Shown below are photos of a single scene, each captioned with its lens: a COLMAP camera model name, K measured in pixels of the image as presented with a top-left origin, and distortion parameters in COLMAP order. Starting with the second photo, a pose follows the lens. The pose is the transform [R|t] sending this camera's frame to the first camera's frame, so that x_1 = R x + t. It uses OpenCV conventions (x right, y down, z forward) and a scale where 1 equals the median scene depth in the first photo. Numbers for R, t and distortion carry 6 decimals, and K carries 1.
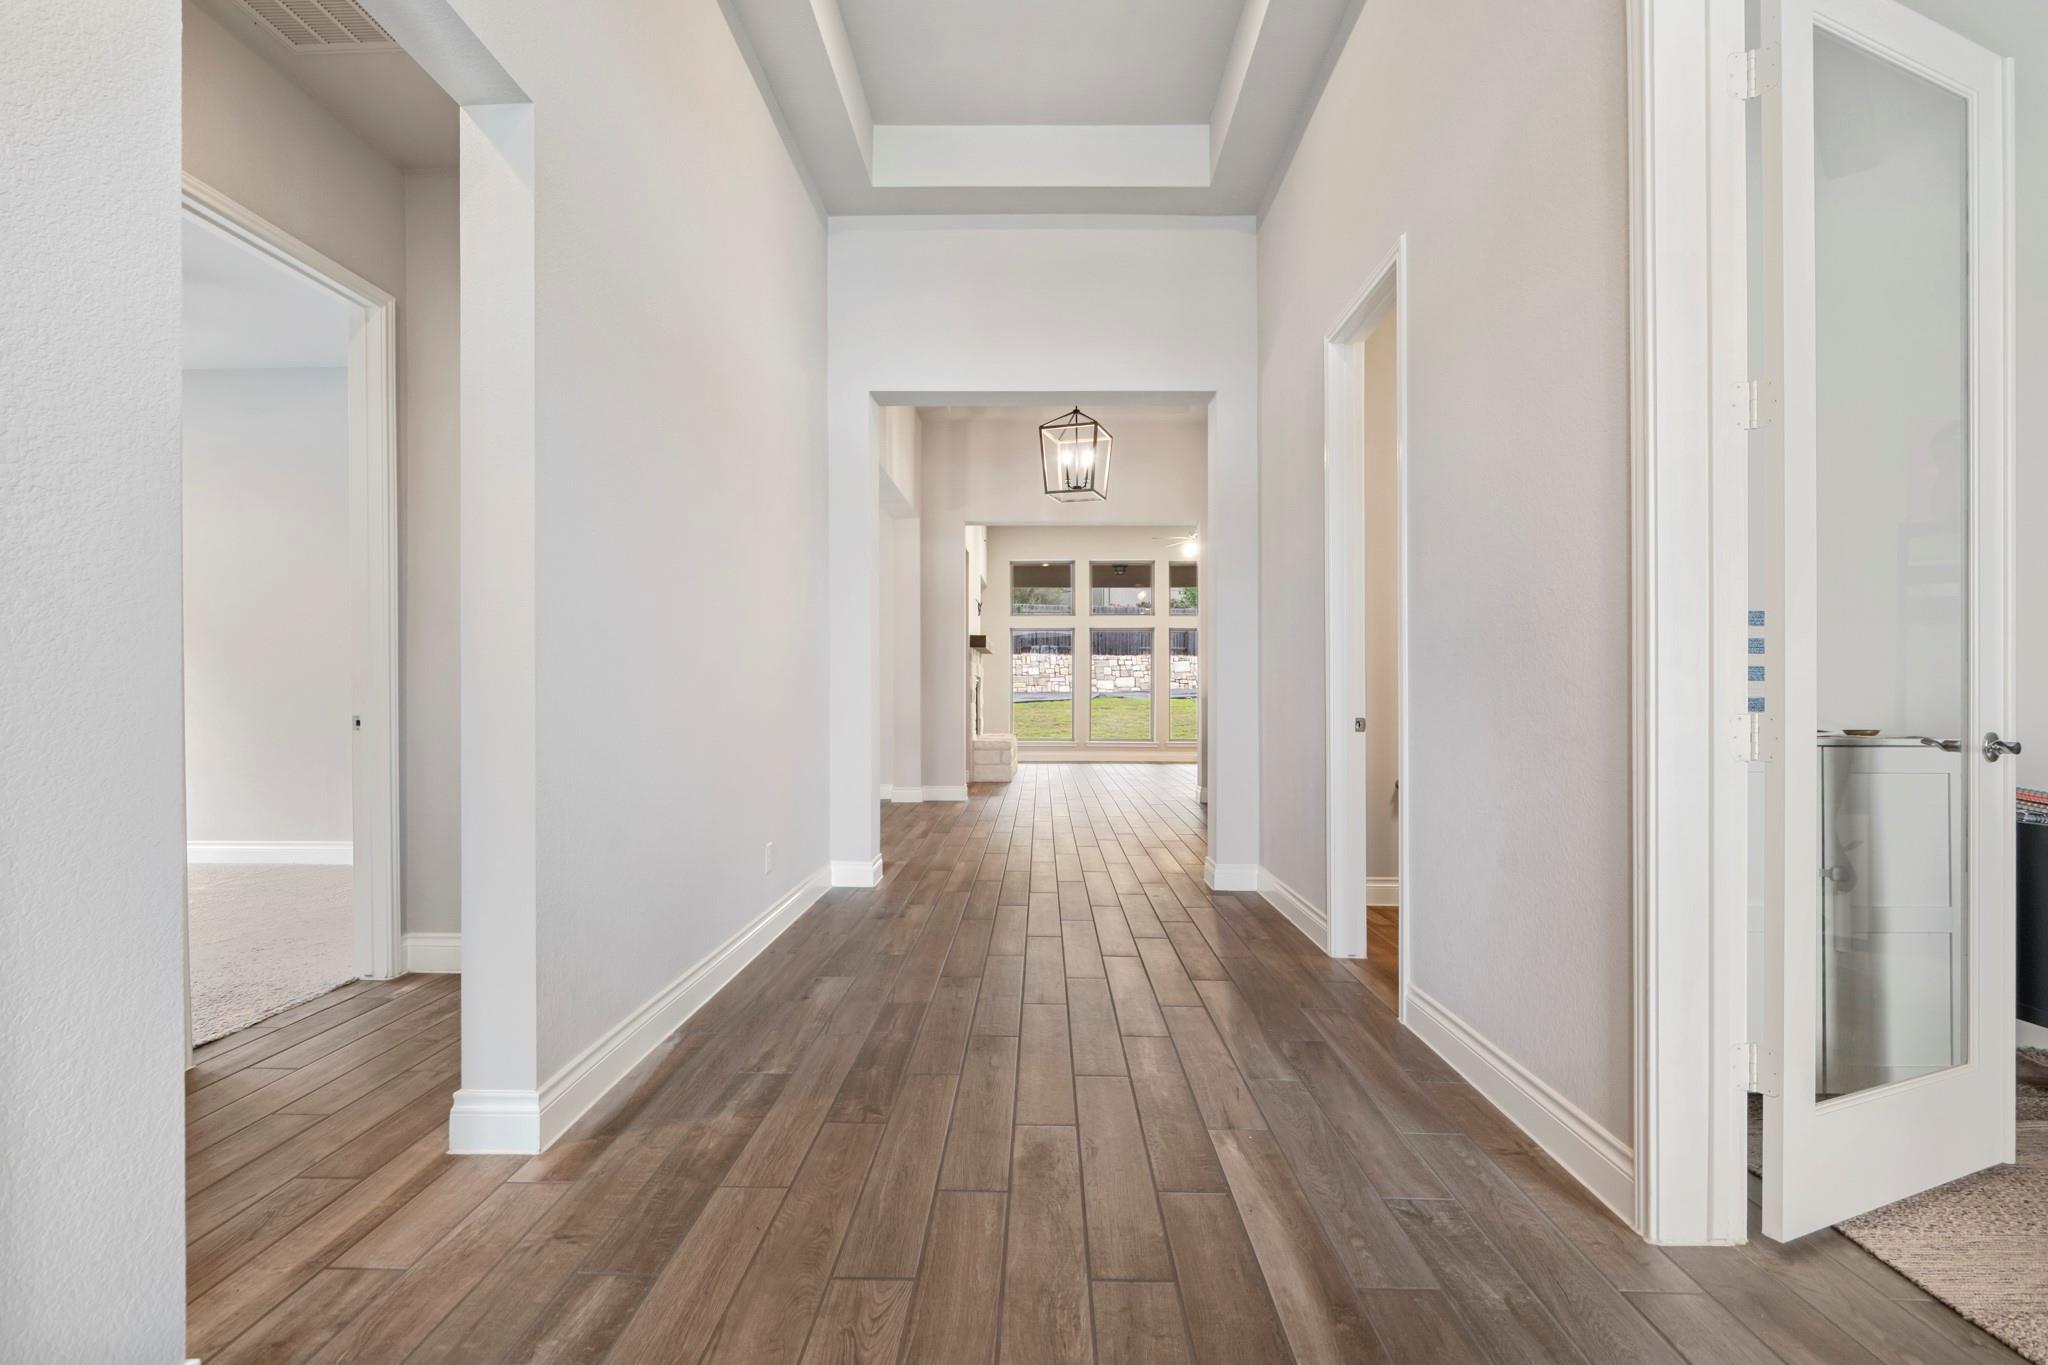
lens RADIAL K [[955.7, 0, 1025.2], [0, 955.7, 689.9], [0, 0, 1]] dist [0.005338, -0.003618]
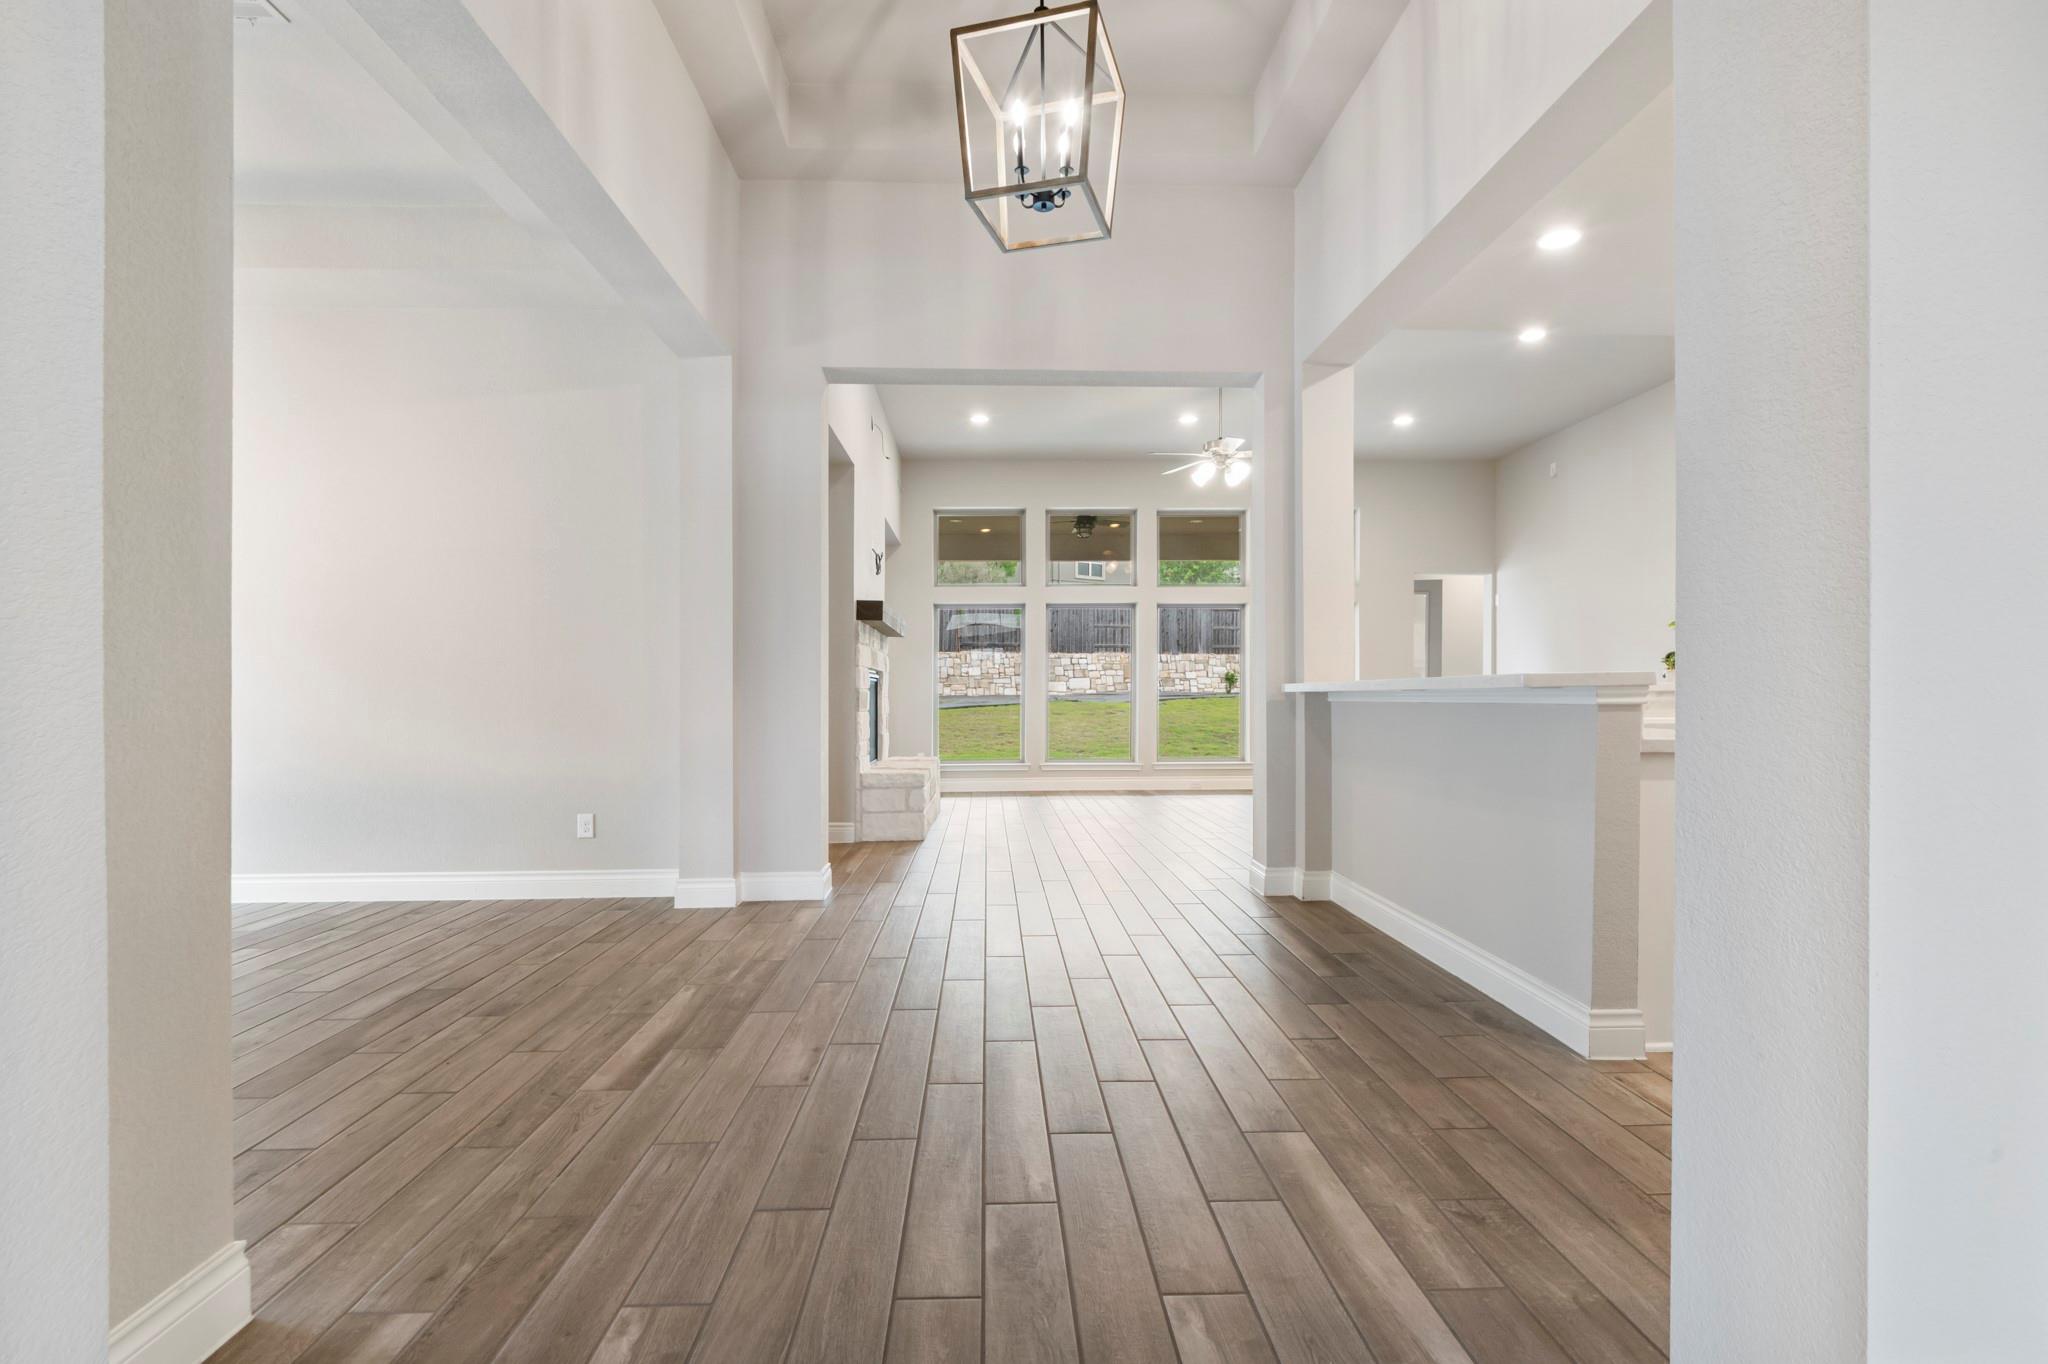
lens RADIAL K [[955.7, 0, 1026.9], [0, 955.7, 691.6], [0, 0, 1]] dist [0.005338, -0.003618]
pose [[0.998099, -0.004505, 0.061473, 0.002809], [0.004557, 0.999989, -0.000707, -0.000326], [-0.061469, 0.000986, 0.998109, 0.131810]]
